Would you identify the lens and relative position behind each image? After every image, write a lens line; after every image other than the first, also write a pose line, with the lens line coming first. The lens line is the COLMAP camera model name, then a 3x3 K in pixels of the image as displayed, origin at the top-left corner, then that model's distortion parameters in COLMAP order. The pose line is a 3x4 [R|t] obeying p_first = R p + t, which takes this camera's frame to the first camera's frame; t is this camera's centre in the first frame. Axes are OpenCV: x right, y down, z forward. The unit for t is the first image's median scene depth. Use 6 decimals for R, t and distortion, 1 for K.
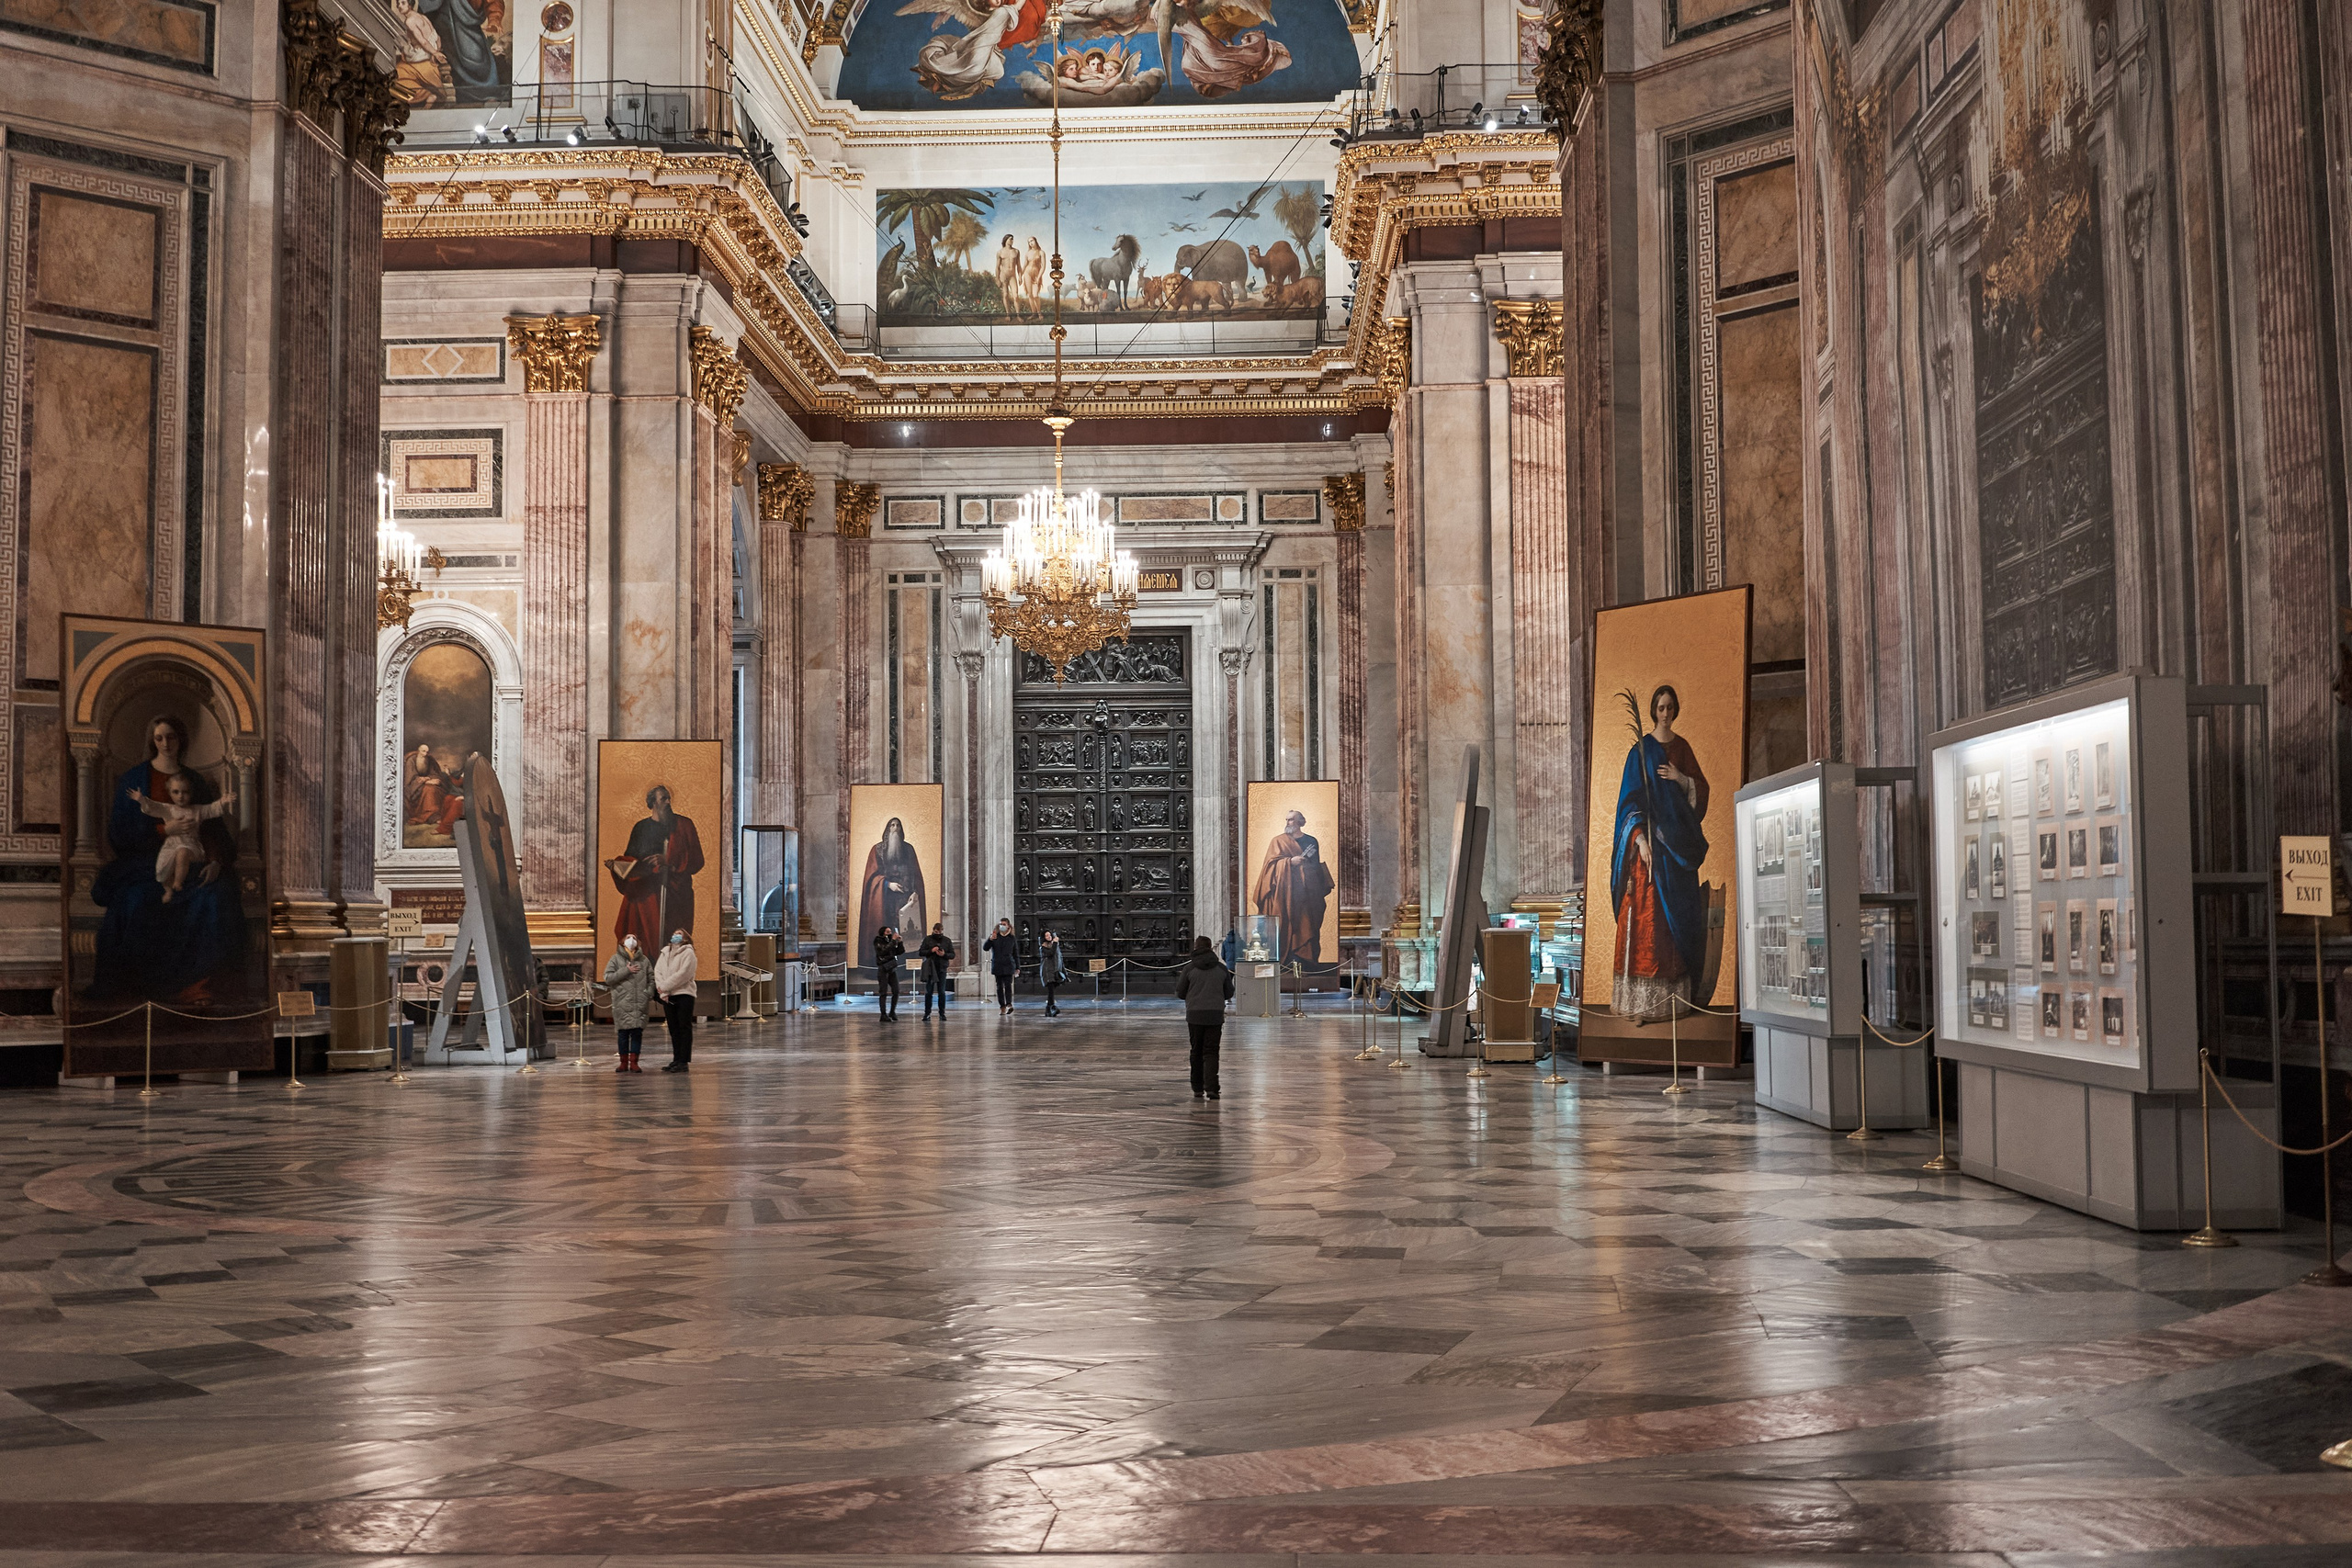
lens RADIAL K [[2391.4, 0, 1172.4], [0, 2391.4, 789.1], [0, 0, 1]] dist [0.057139, -0.226584]
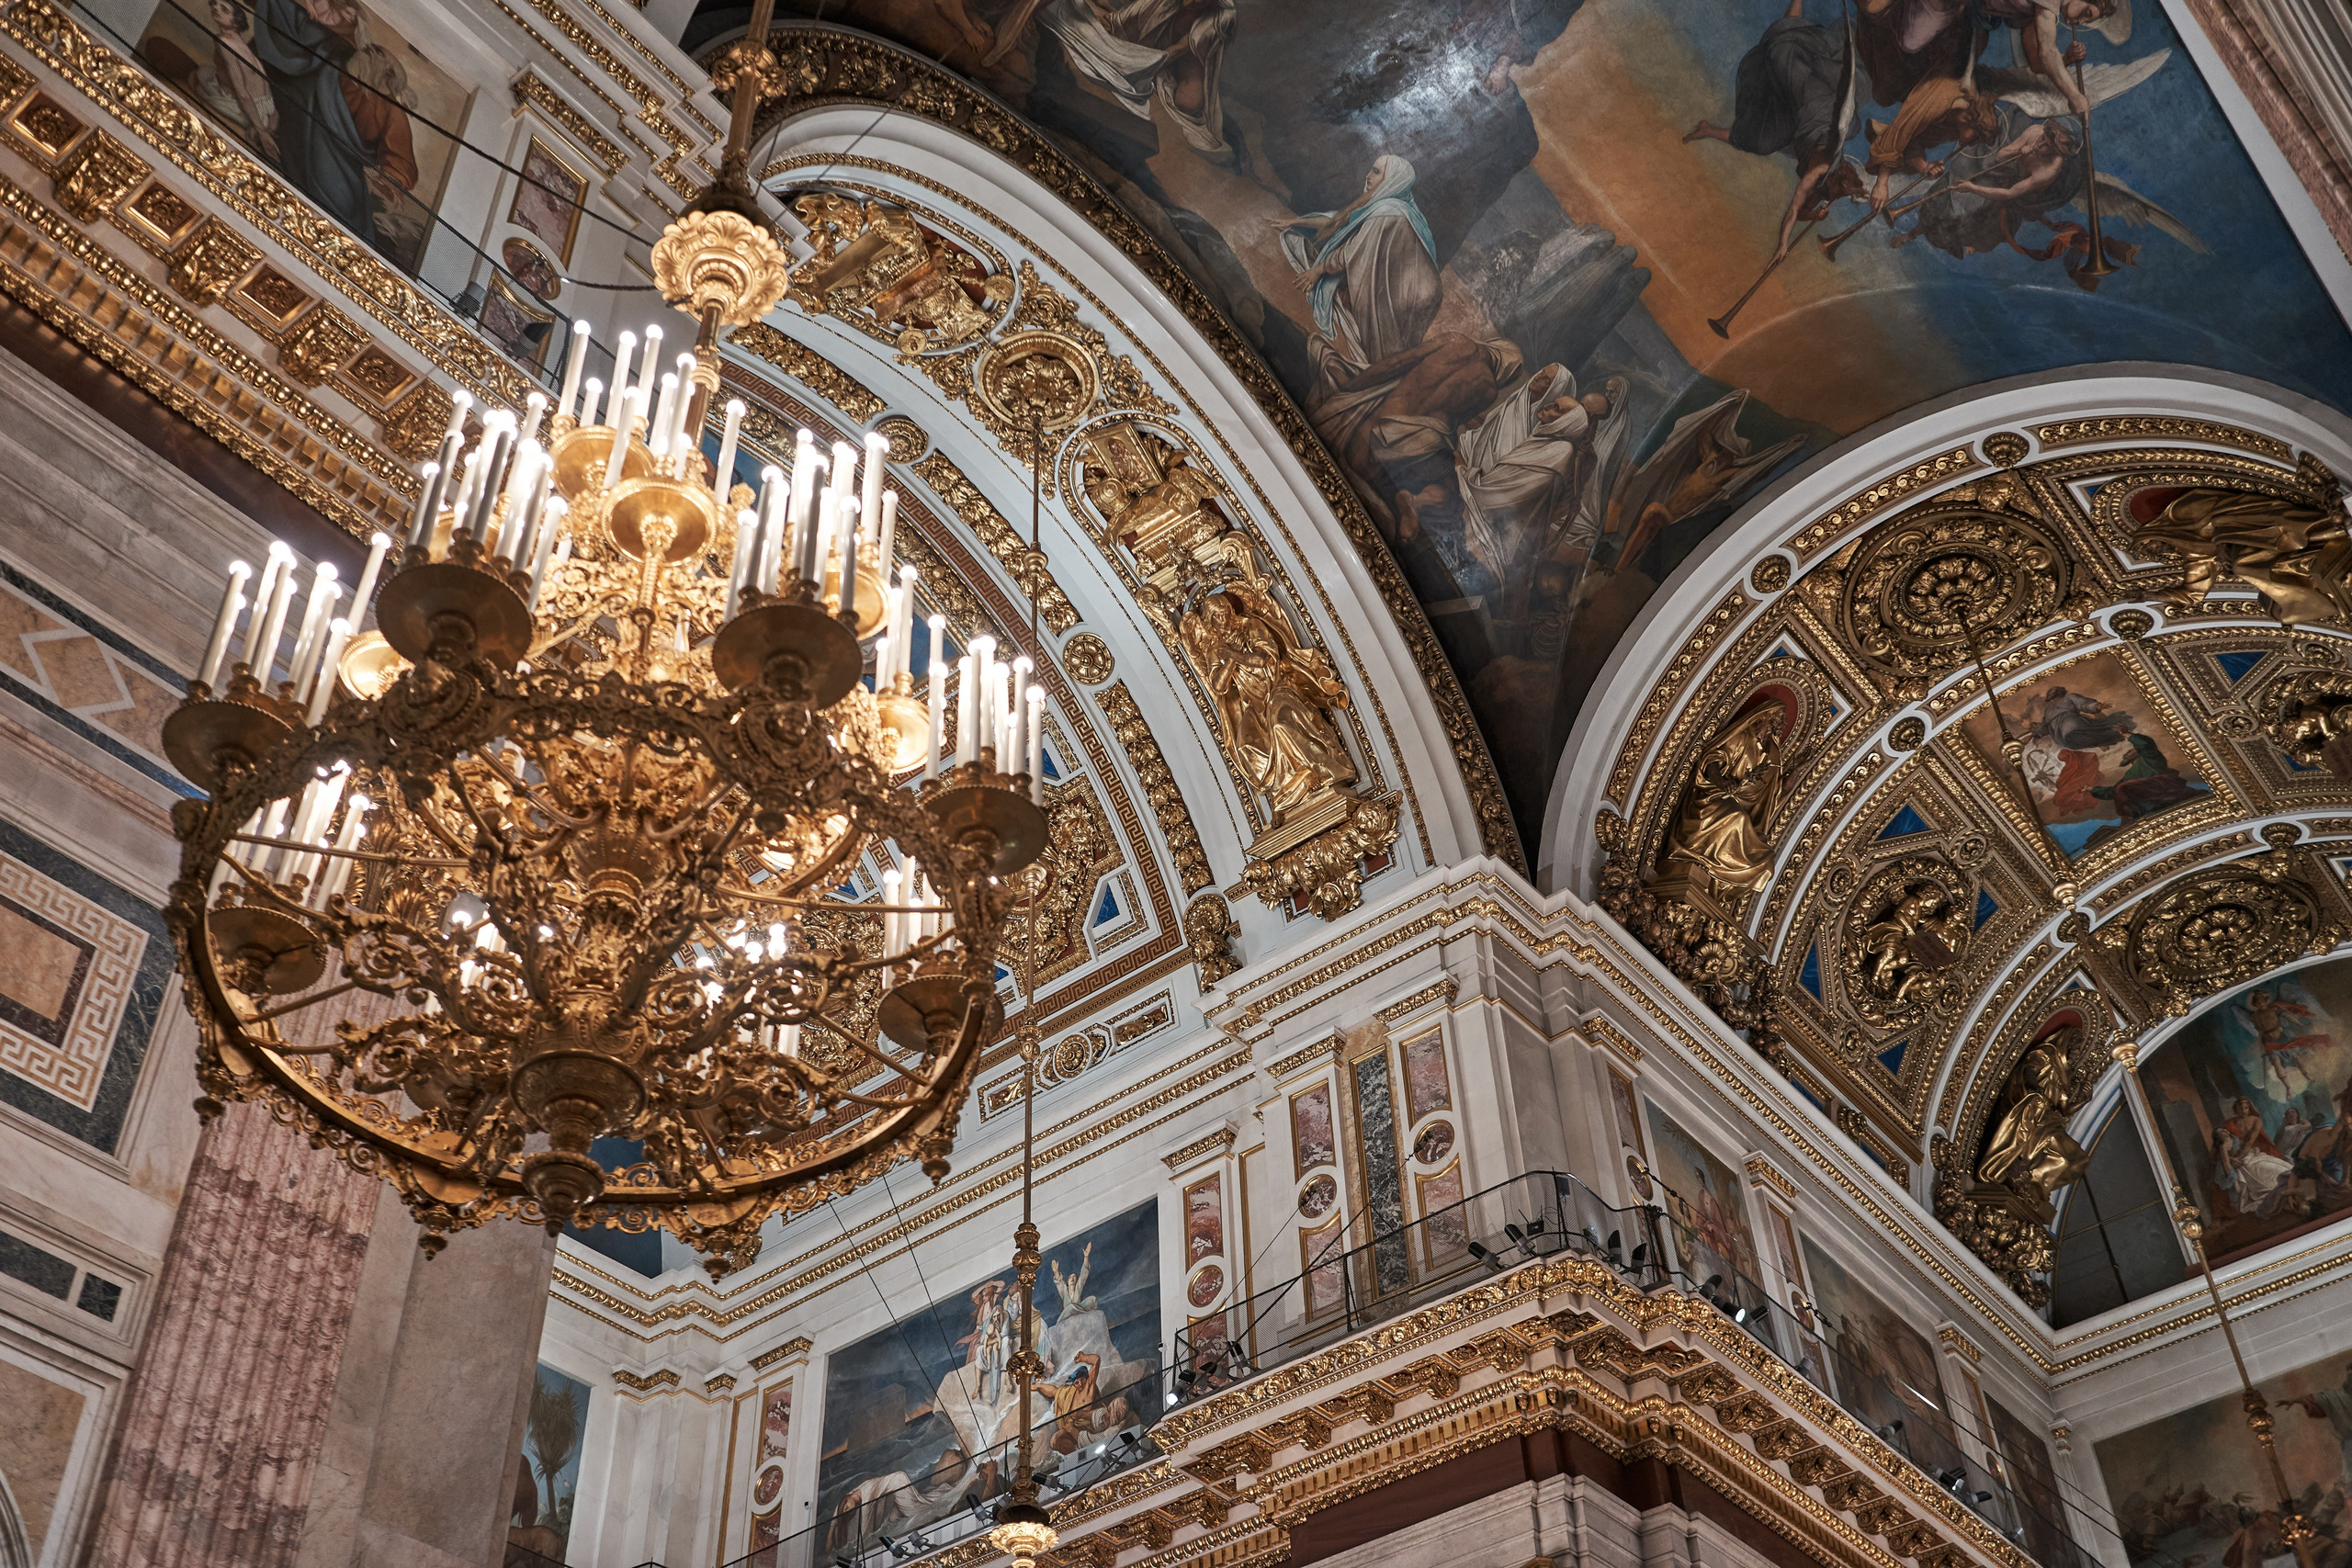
lens RADIAL K [[2391.4, 0, 1172.4], [0, 2391.4, 789.1], [0, 0, 1]] dist [0.057139, -0.226584]
pose [[0.601095, 0.538132, 0.590846, -0.400309], [-0.020906, 0.749652, -0.661501, 0.046847], [-0.798904, 0.385273, 0.461863, 0.738617]]
